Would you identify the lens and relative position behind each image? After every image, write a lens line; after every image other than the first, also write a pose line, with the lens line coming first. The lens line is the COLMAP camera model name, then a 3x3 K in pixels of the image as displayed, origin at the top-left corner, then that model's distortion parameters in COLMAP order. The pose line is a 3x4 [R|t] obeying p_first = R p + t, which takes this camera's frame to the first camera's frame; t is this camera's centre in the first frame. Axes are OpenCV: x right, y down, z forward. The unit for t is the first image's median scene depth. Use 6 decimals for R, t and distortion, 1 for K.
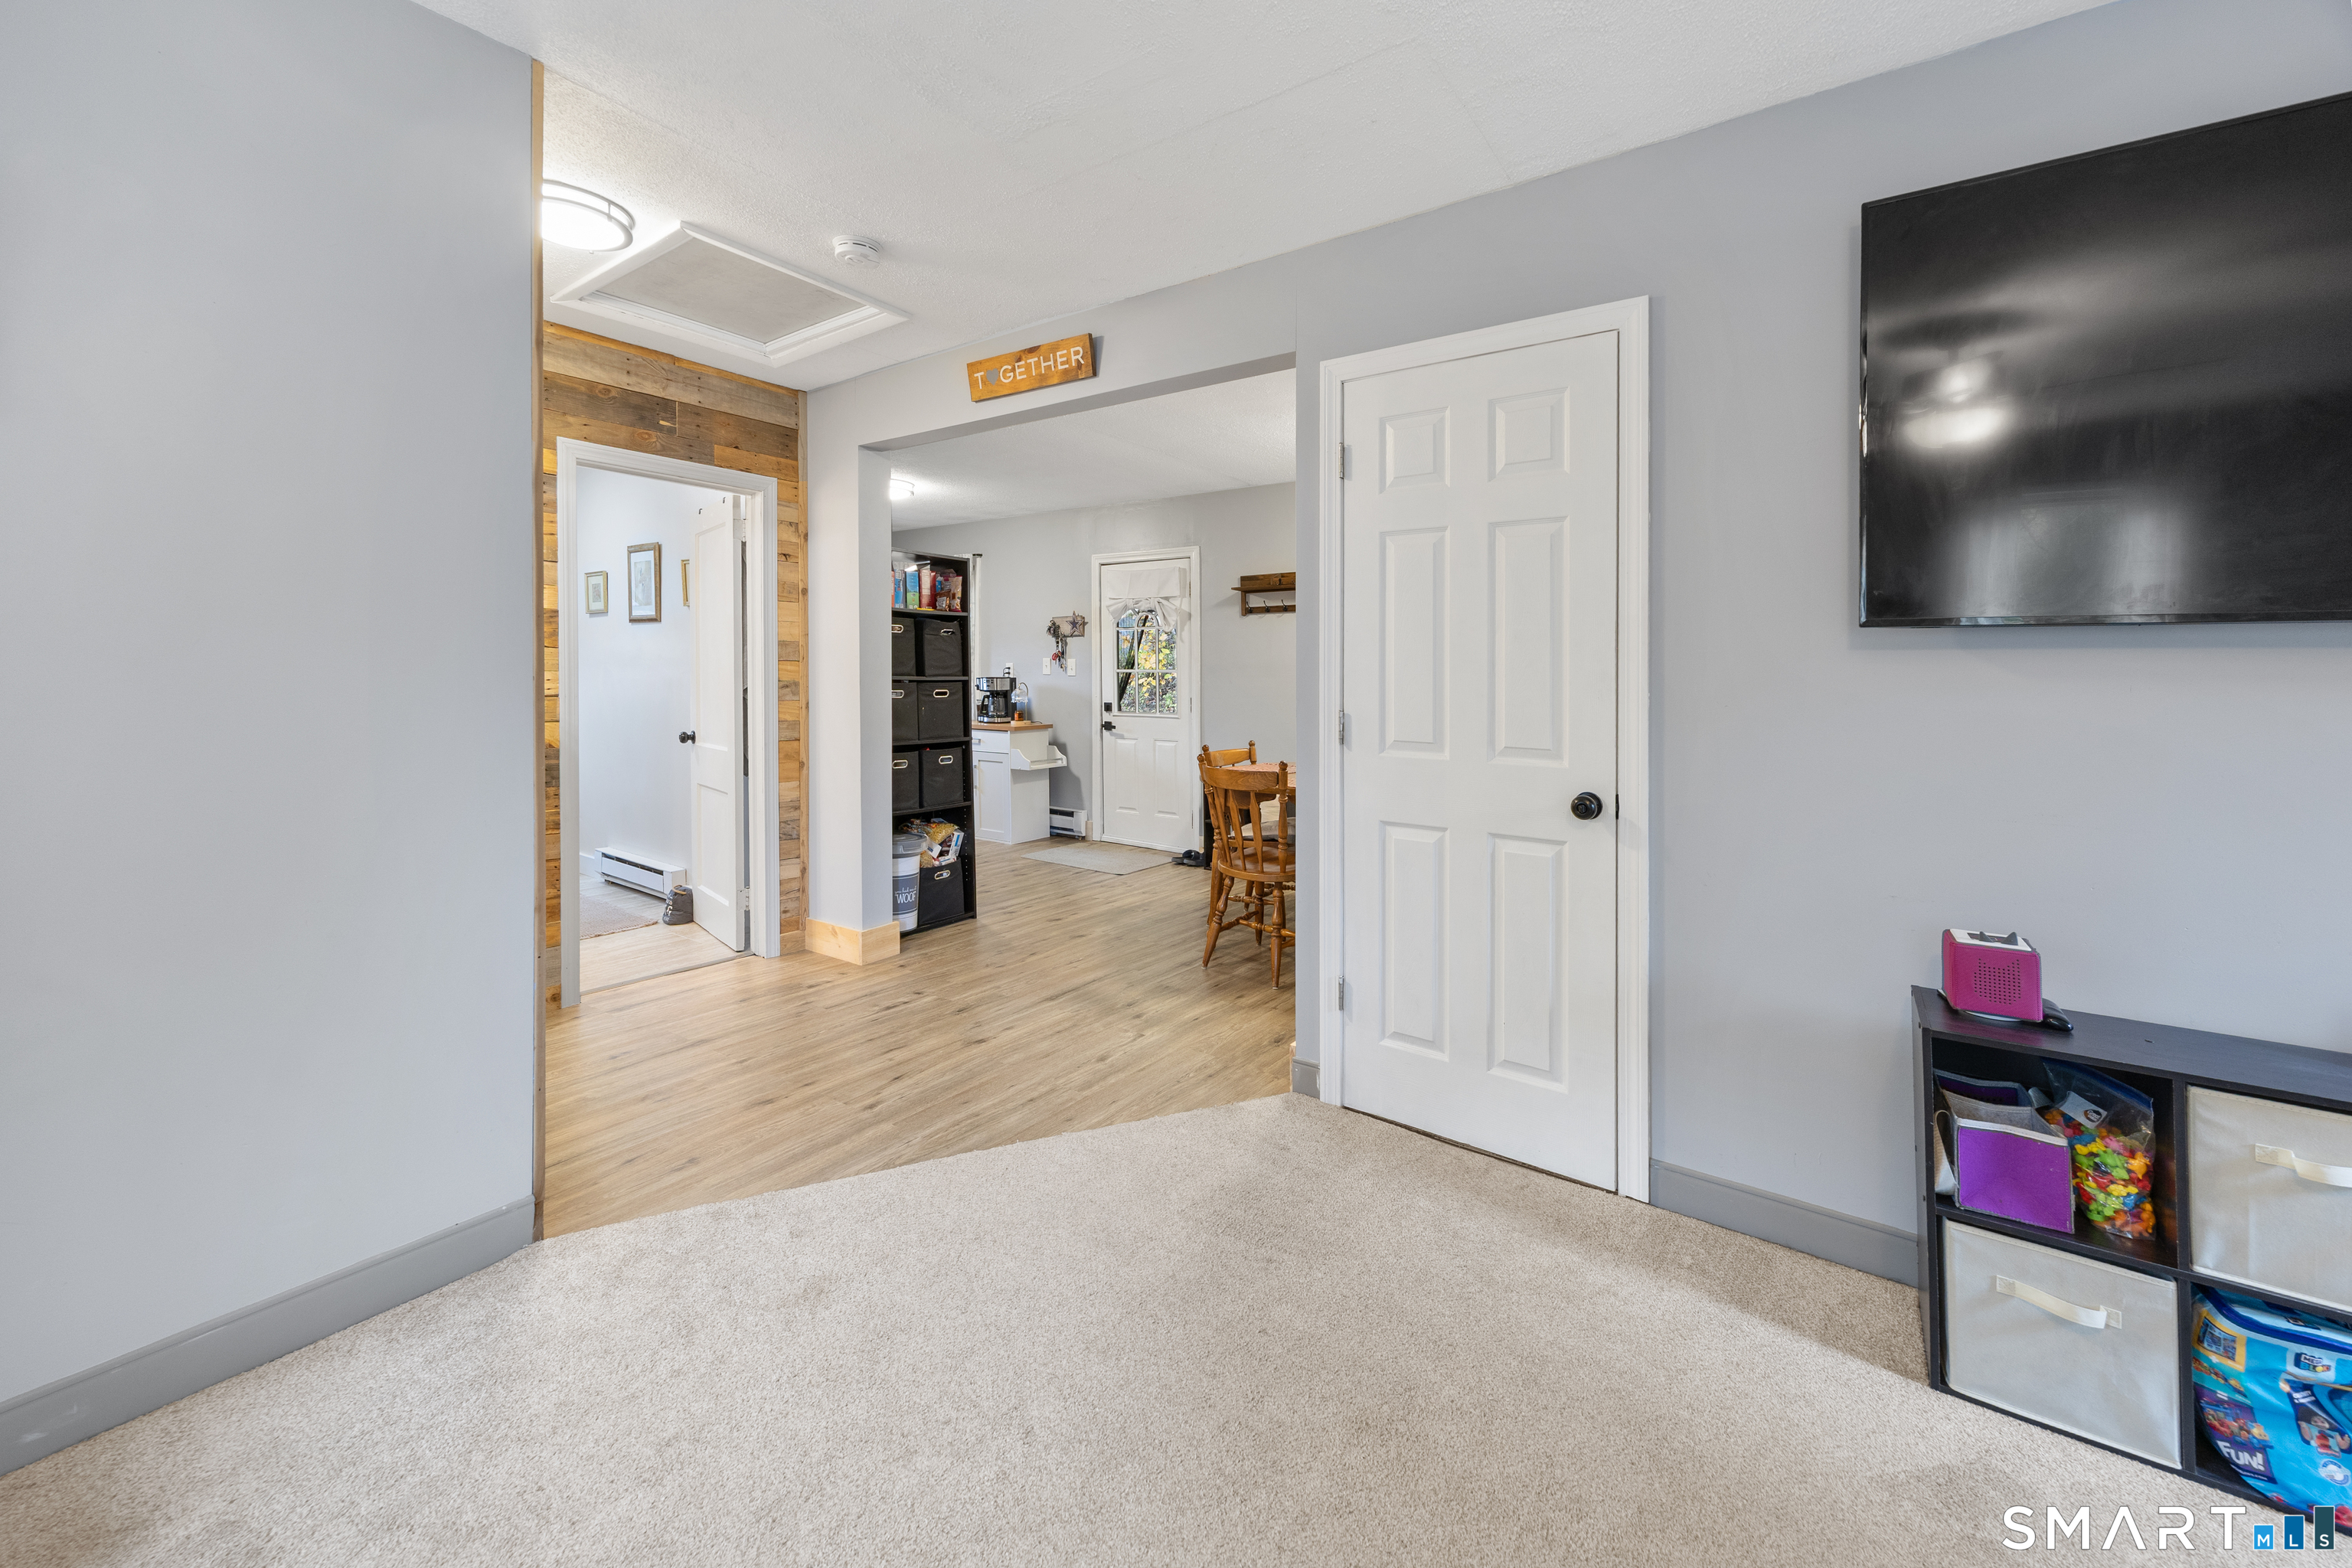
lens RADIAL K [[924.5, 0, 1167.6], [0, 924.5, 705.8], [0, 0, 1]] dist [0.002062, 0.000344]
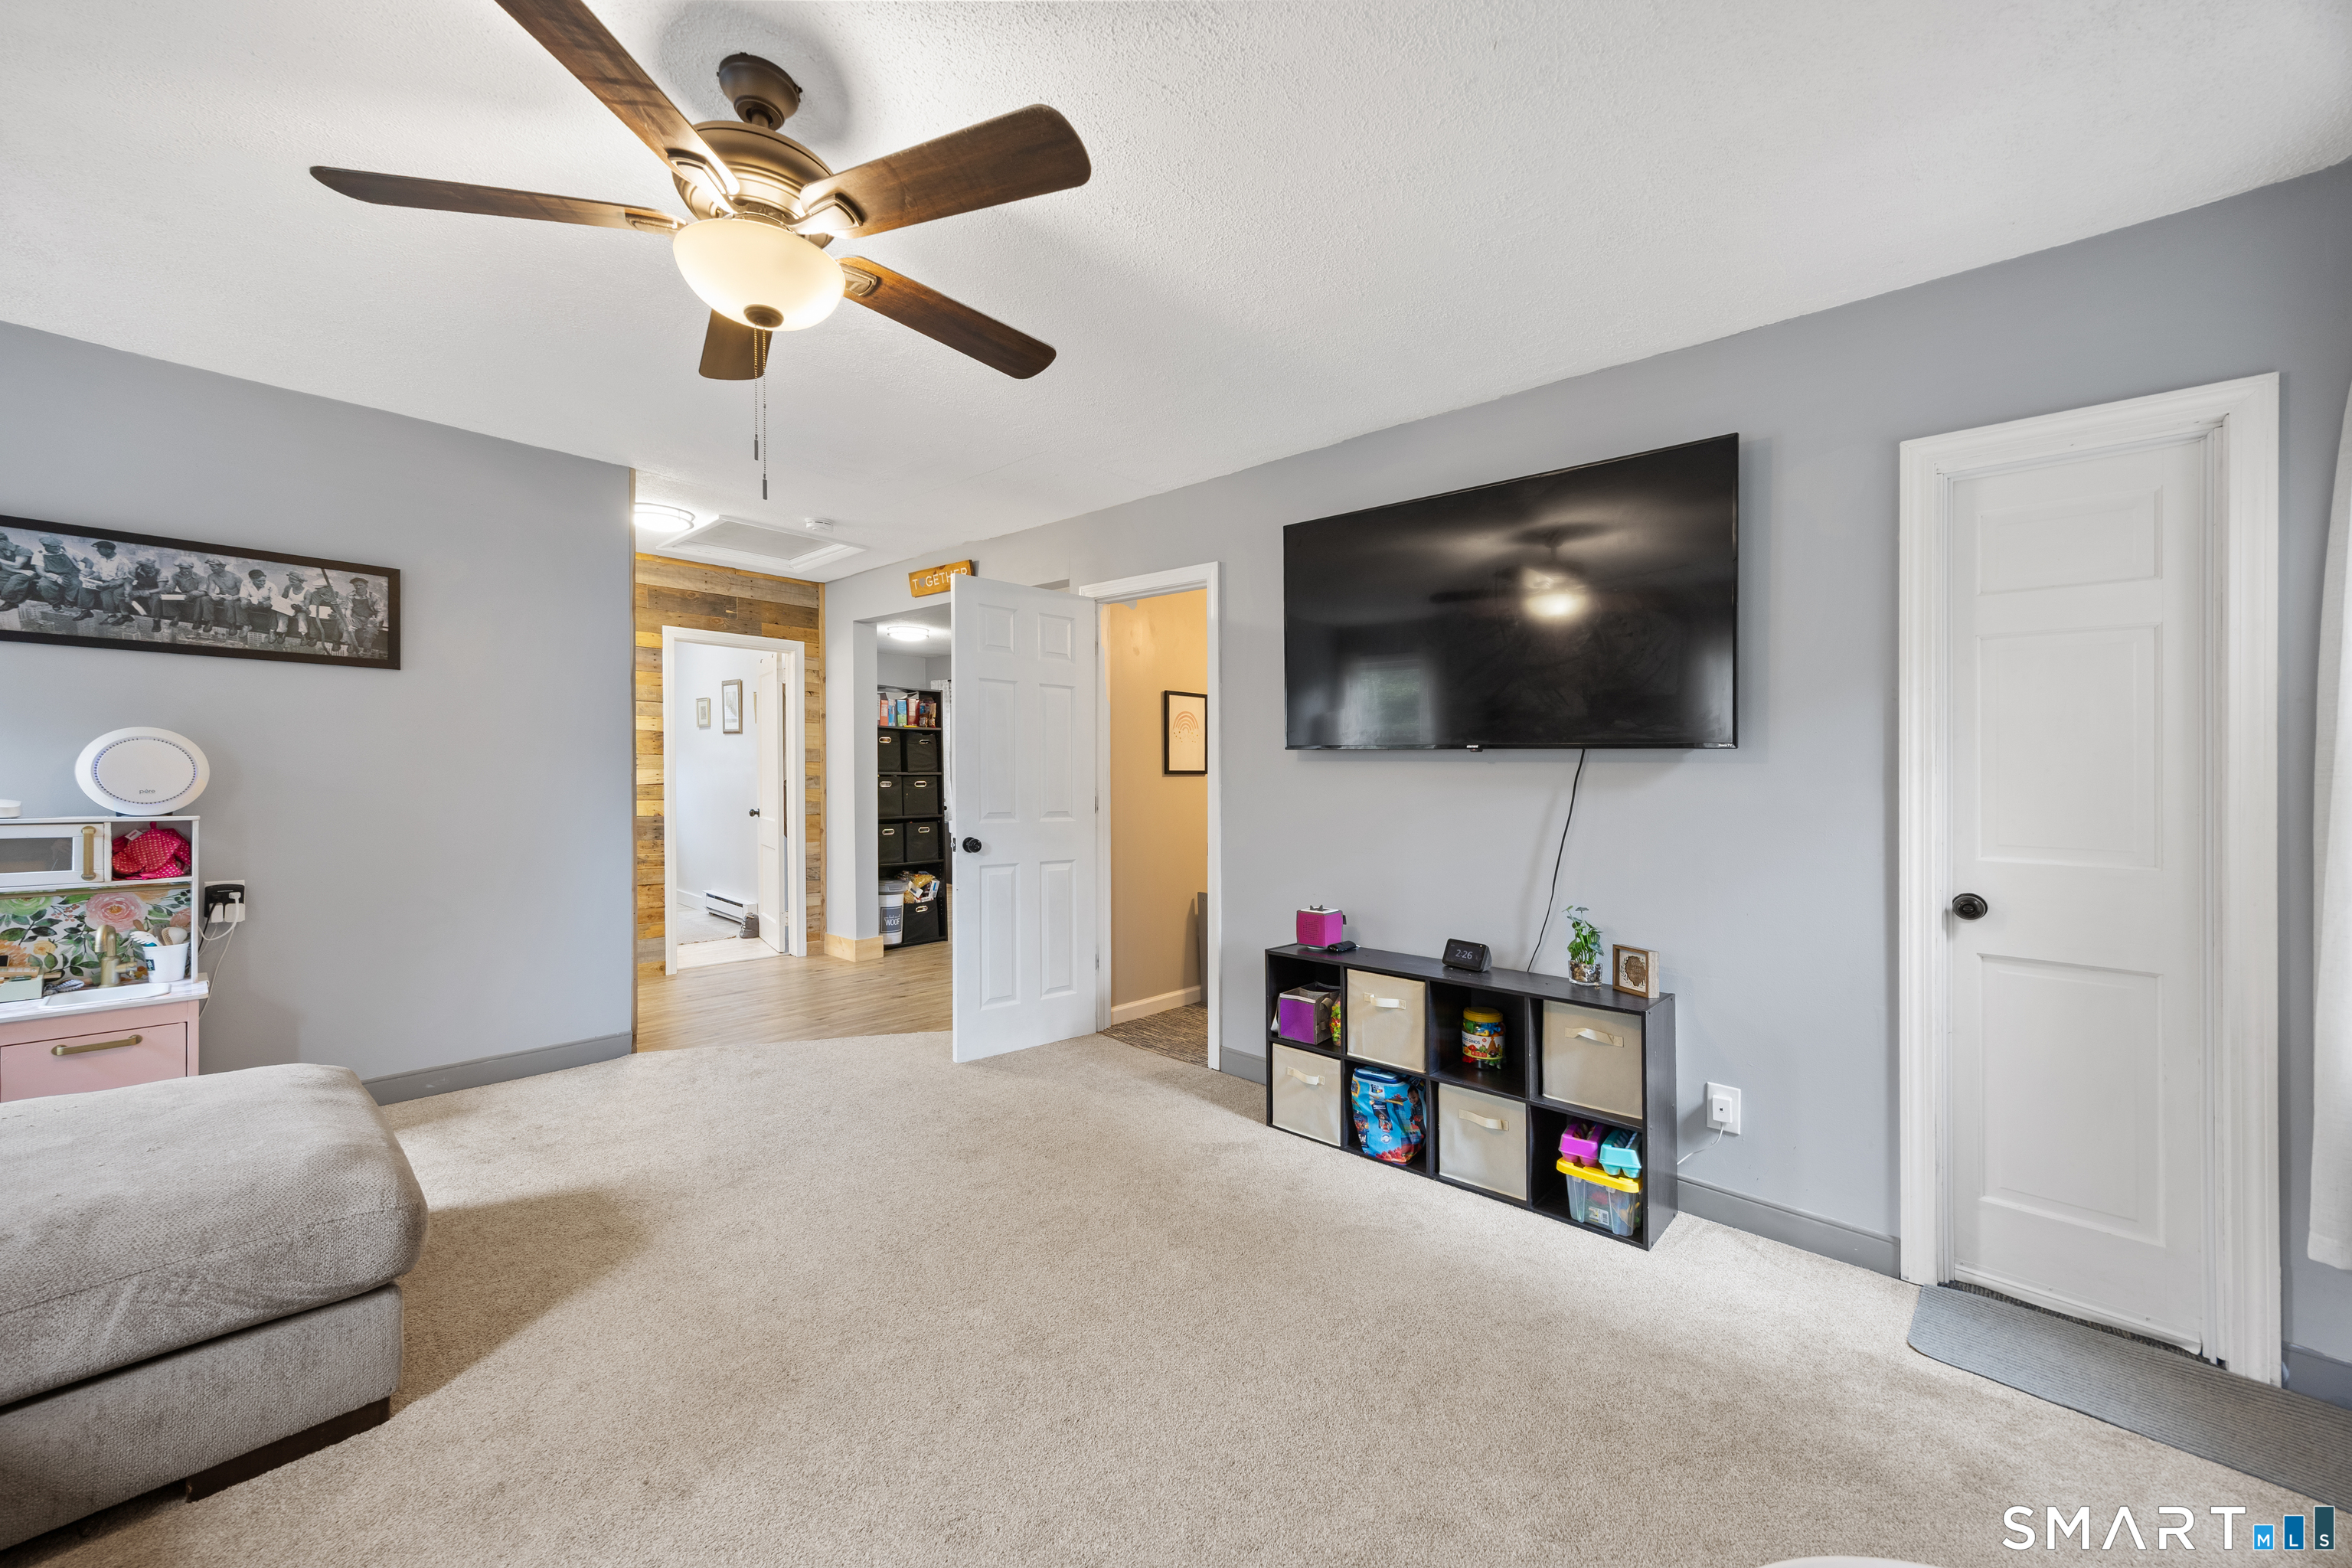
lens RADIAL K [[902.7, 0, 1171.6], [0, 902.7, 810.5], [0, 0, 1]] dist [0.002624, 0.001279]
pose [[0.994274, 0.006967, -0.106633, 0.402431], [-0.005595, 0.999898, 0.013165, 0.008677], [0.106713, -0.012493, 0.994211, -0.484027]]
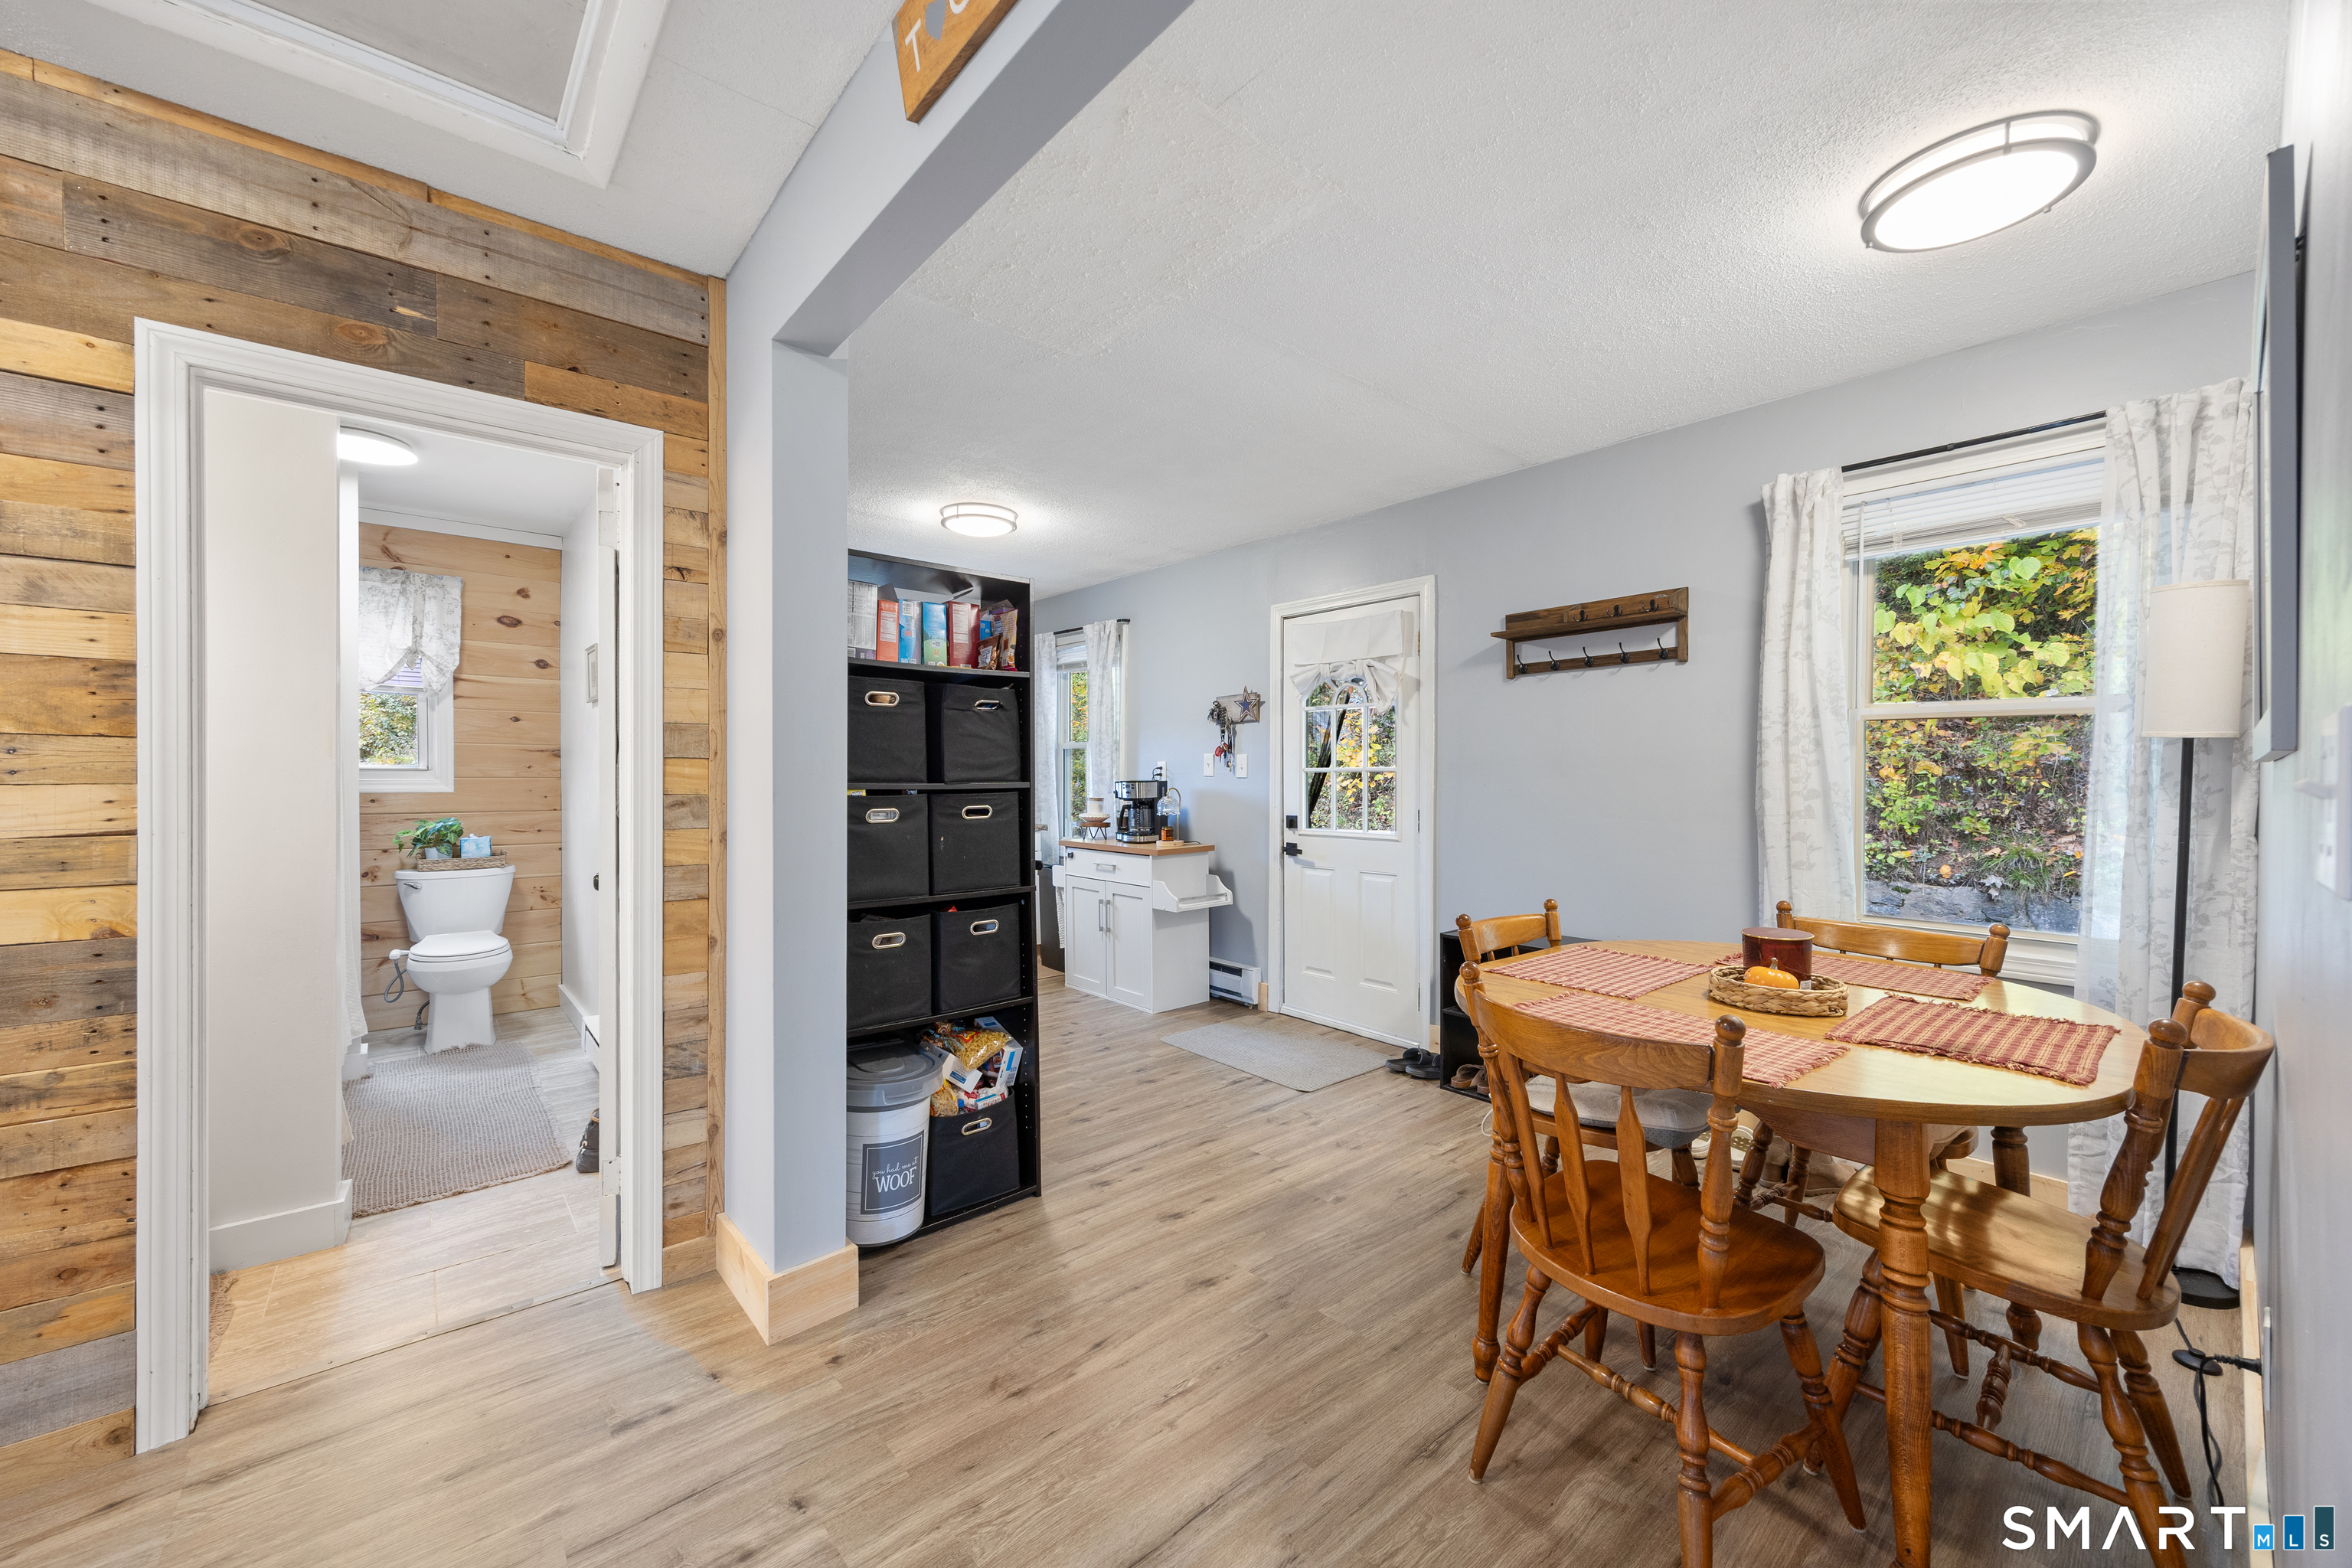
lens RADIAL K [[902.7, 0, 1168.9], [0, 902.7, 782.4], [0, 0, 1]] dist [0.002624, 0.001279]
pose [[0.974541, -0.004236, -0.224168, -0.004680], [-0.001095, 0.999720, -0.023650, -0.026689], [0.224205, 0.023293, 0.974264, 0.665976]]
